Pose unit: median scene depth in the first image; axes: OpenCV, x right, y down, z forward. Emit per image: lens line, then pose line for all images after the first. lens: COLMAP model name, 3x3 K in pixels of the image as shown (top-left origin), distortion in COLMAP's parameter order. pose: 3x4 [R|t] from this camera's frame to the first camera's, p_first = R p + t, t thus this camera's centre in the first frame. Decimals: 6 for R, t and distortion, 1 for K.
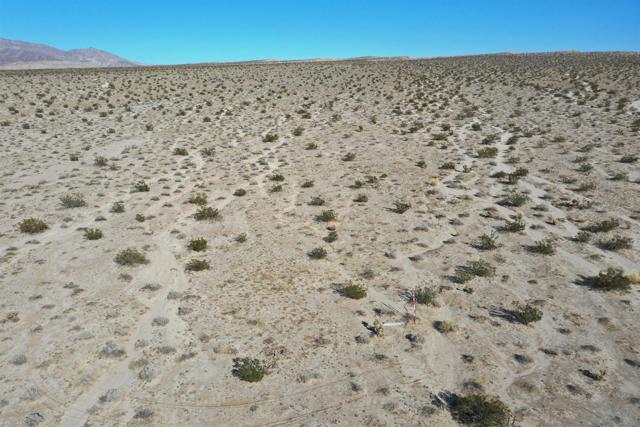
lens RADIAL K [[513.5, 0, 319.1], [0, 513.5, 215.7], [0, 0, 1]] dist [0.006853, -0.002921]
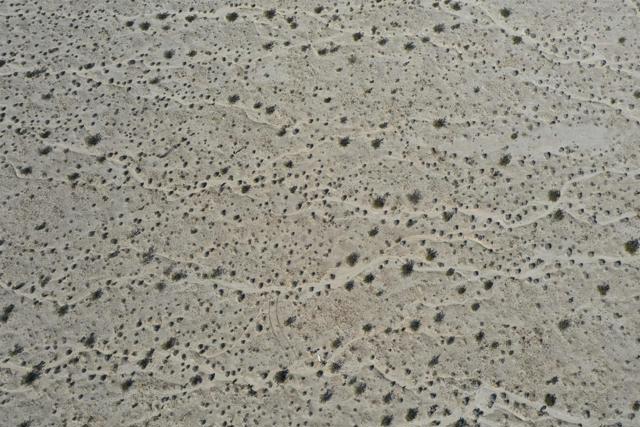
lens RADIAL K [[499.3, 0, 320.0], [0, 499.3, 213.5], [0, 0, 1]] dist [0.004609, -0.002775]
pose [[0.129519, 0.954778, -0.267628, 0.086275], [-0.241942, 0.292173, 0.925256, -2.325619], [0.961607, -0.055088, 0.268843, 0.129332]]
